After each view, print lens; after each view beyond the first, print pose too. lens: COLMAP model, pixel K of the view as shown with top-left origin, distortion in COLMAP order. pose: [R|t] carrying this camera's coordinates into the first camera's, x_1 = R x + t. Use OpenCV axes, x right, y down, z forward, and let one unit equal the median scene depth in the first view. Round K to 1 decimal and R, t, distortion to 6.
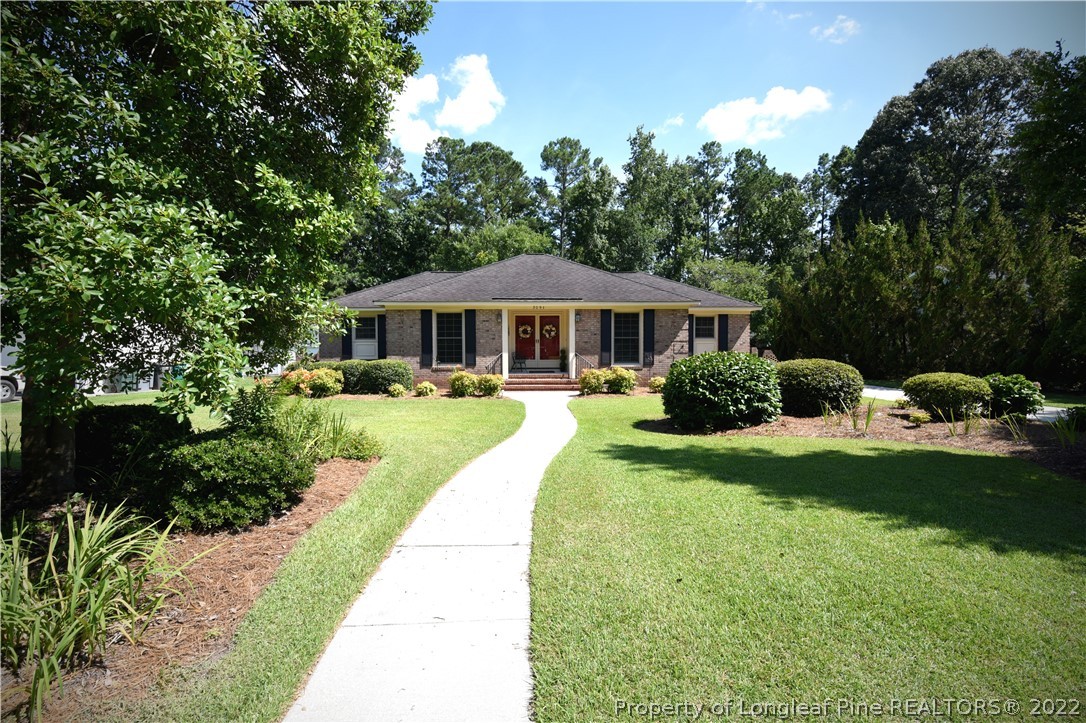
lens RADIAL K [[491.4, 0, 541.6], [0, 491.4, 357.5], [0, 0, 1]] dist [-0.018161, -0.000179]
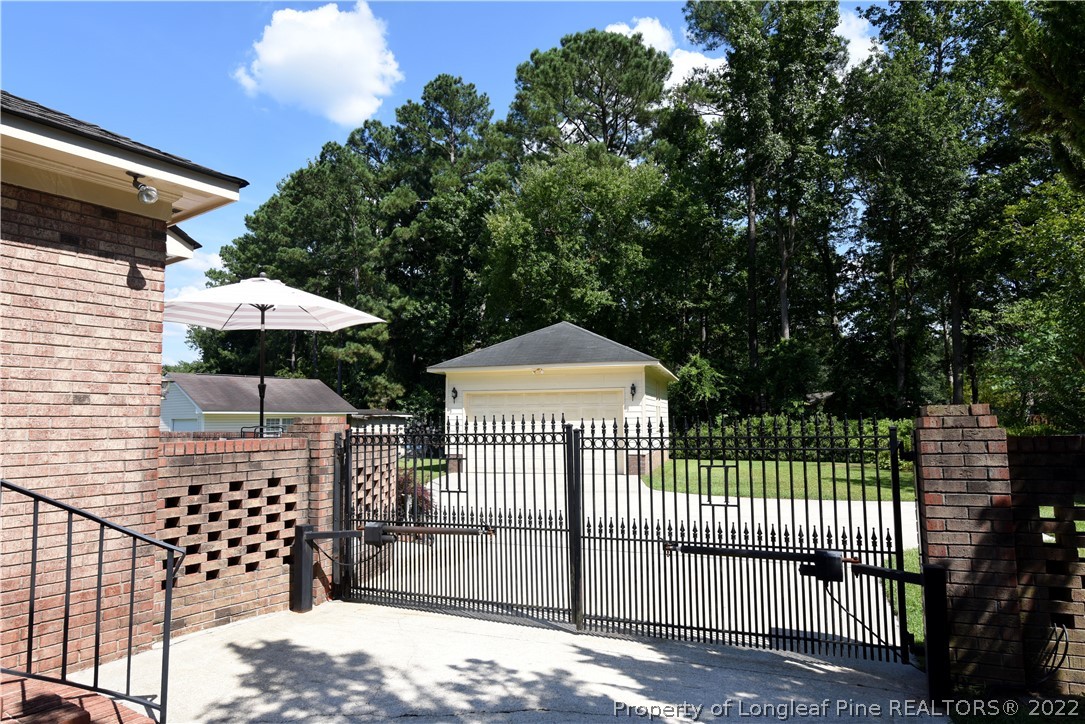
lens RADIAL K [[636.7, 0, 542.5], [0, 636.7, 362.0], [0, 0, 1]] dist [-0.004686, -0.000386]
pose [[0.824938, -0.056847, -0.562357, 0.234603], [0.000326, 0.994977, -0.100101, -0.008256], [0.565223, 0.082393, 0.820813, 0.464199]]
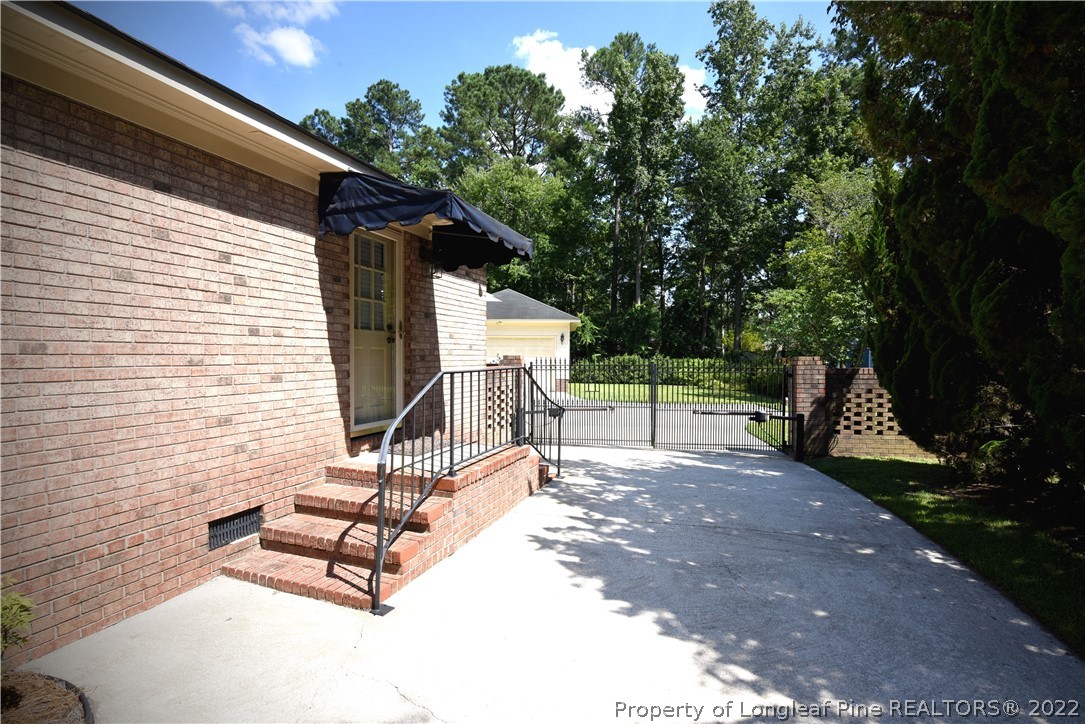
lens RADIAL K [[491.0, 0, 541.1], [0, 491.0, 358.0], [0, 0, 1]] dist [-0.018161, -0.000179]
pose [[0.933403, 0.010720, -0.358670, 0.210792], [-0.013628, 0.999892, -0.005581, -0.008225], [0.358571, 0.010097, 0.933448, 0.385098]]
